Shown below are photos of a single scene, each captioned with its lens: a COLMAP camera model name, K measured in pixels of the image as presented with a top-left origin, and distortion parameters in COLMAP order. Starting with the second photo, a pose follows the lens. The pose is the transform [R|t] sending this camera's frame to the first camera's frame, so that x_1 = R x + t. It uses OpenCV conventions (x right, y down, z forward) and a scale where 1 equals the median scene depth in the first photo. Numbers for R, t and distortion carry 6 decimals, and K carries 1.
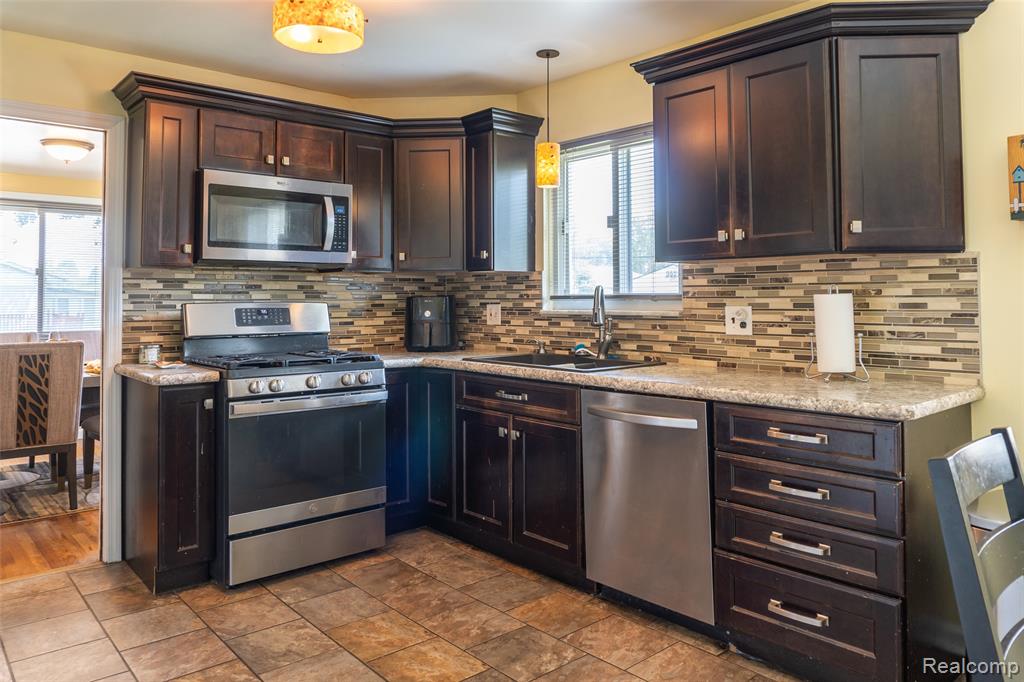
lens RADIAL K [[725.2, 0, 499.7], [0, 725.2, 275.2], [0, 0, 1]] dist [-0.018814, -0.001133]
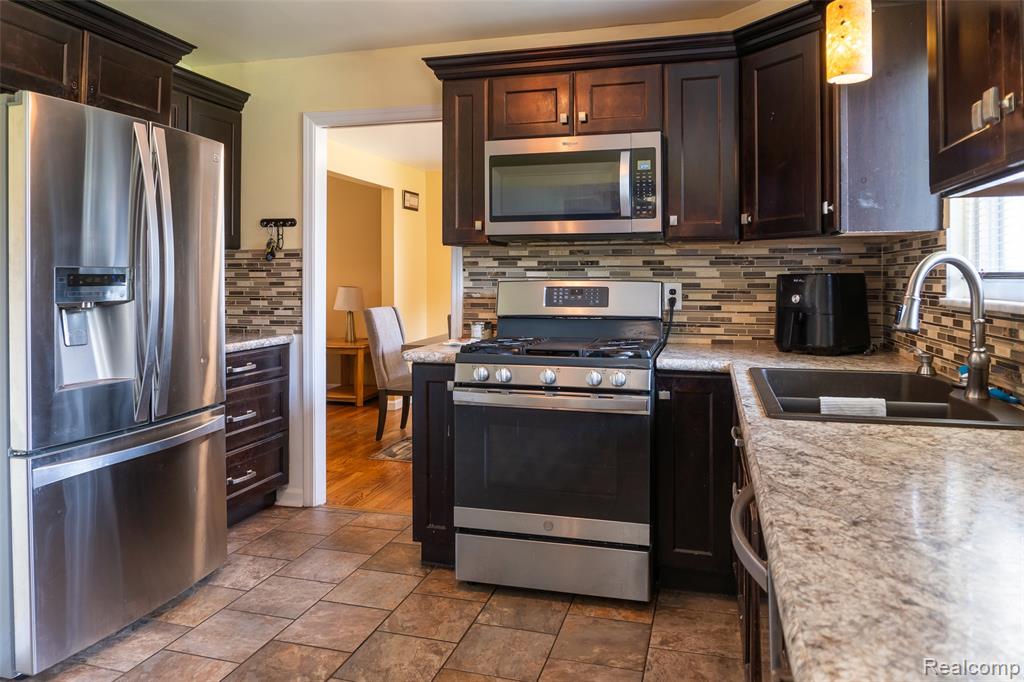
lens RADIAL K [[719.2, 0, 507.7], [0, 719.2, 277.0], [0, 0, 1]] dist [-0.011285, -0.004635]
pose [[0.552134, 0.003764, -0.833747, 0.389734], [0.026359, 0.999411, 0.021967, 0.012262], [0.833339, -0.034106, 0.551710, 0.475782]]
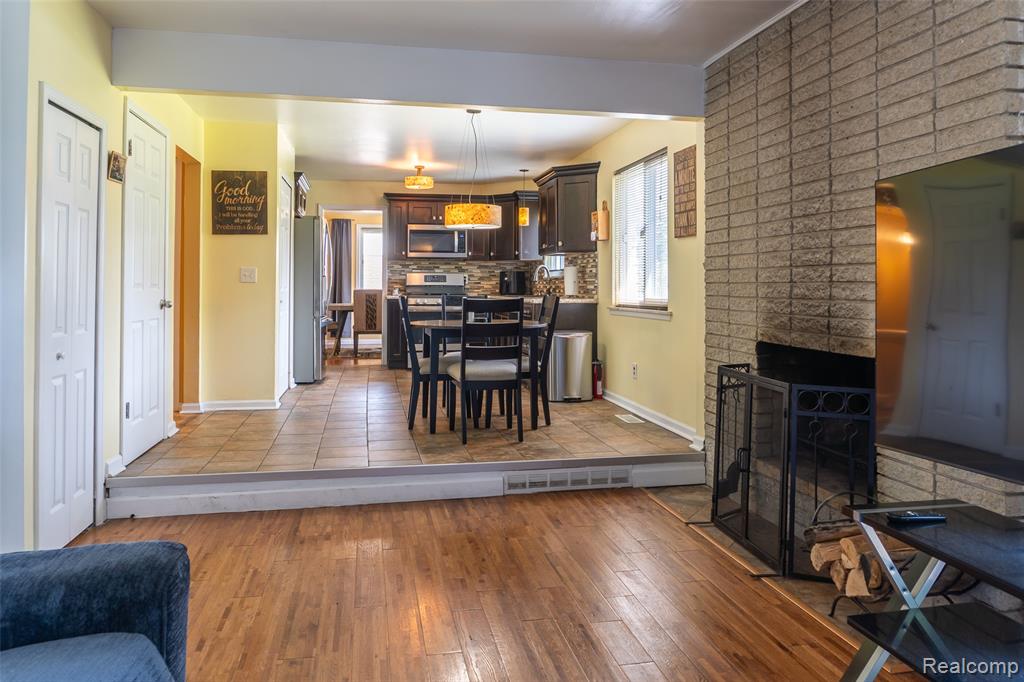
lens RADIAL K [[719.2, 0, 507.7], [0, 719.2, 277.0], [0, 0, 1]] dist [-0.011285, -0.004635]
pose [[0.866185, -0.000067, -0.499724, 1.255732], [0.010188, 0.999795, 0.017525, 0.009885], [0.499620, -0.020271, 0.866007, -1.158899]]
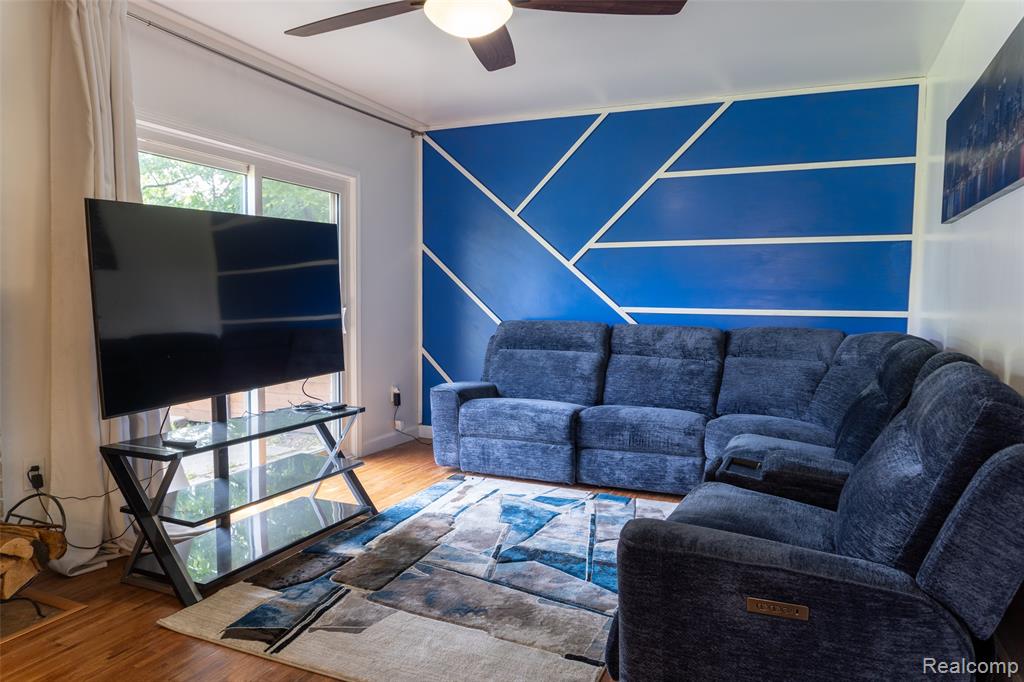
lens RADIAL K [[686.4, 0, 512.0], [0, 686.4, 341.0], [0, 0, 1]] dist [-0.021161, -0.001802]
pose [[-0.430841, -0.057790, 0.900576, 0.359538], [-0.037564, 0.998231, 0.046086, 0.038685], [-0.901646, -0.013973, -0.432249, -0.518765]]
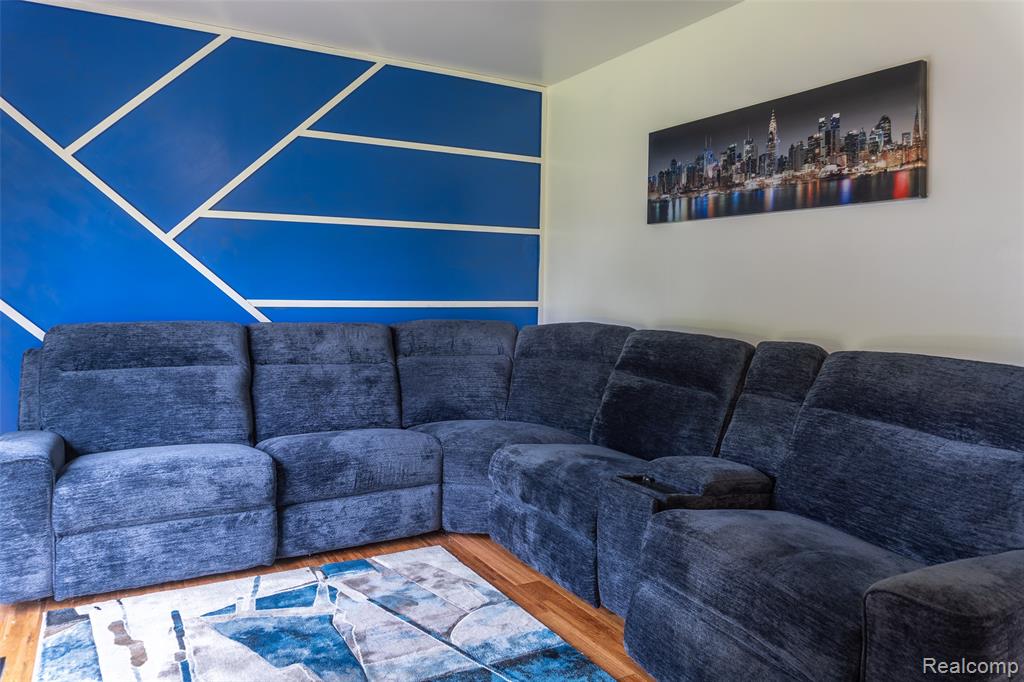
lens RADIAL K [[703.1, 0, 499.9], [0, 703.1, 277.0], [0, 0, 1]] dist [-0.018686, 0.001725]
pose [[-0.978981, -0.007902, 0.203800, 0.977570], [-0.018124, 0.998667, -0.048339, 0.035346], [-0.203147, -0.051017, -0.977818, -0.356209]]
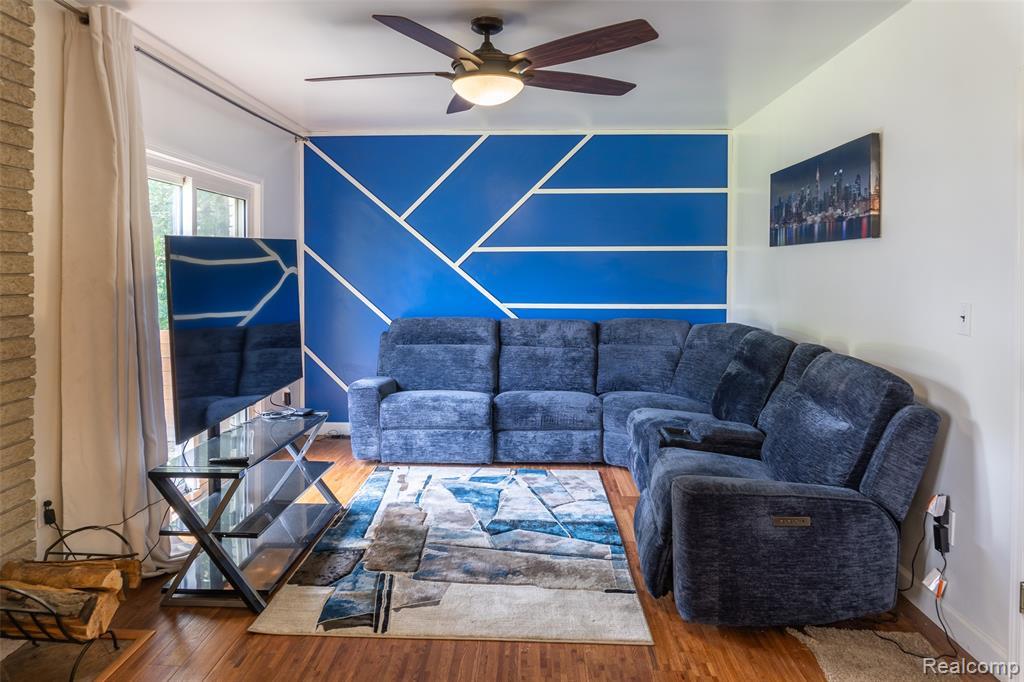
lens RADIAL K [[707.2, 0, 506.6], [0, 707.2, 277.5], [0, 0, 1]] dist [-0.019520, 0.001791]
pose [[-0.727287, -0.003472, 0.686325, 0.393226], [-0.020782, 0.999640, -0.016964, -0.009960], [-0.686019, -0.026601, -0.727097, -0.104733]]
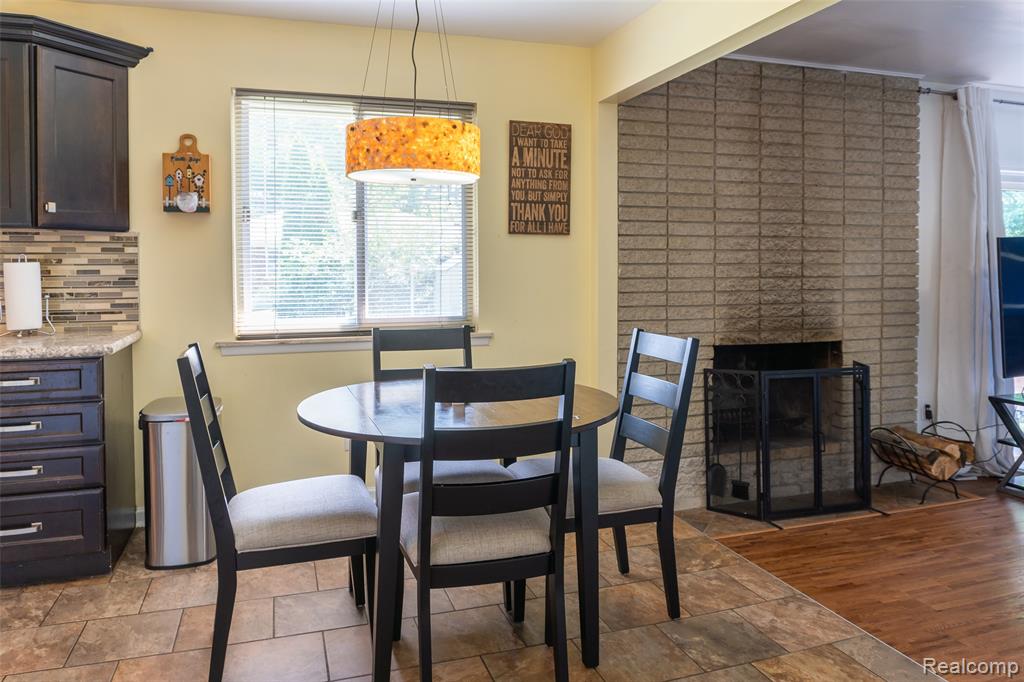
lens RADIAL K [[719.2, 0, 507.7], [0, 719.2, 277.0], [0, 0, 1]] dist [-0.011285, -0.004635]
pose [[0.391518, -0.011729, 0.920096, -0.224700], [-0.029289, 0.999253, 0.025201, -0.001915], [-0.919704, -0.036815, 0.390882, -0.130418]]
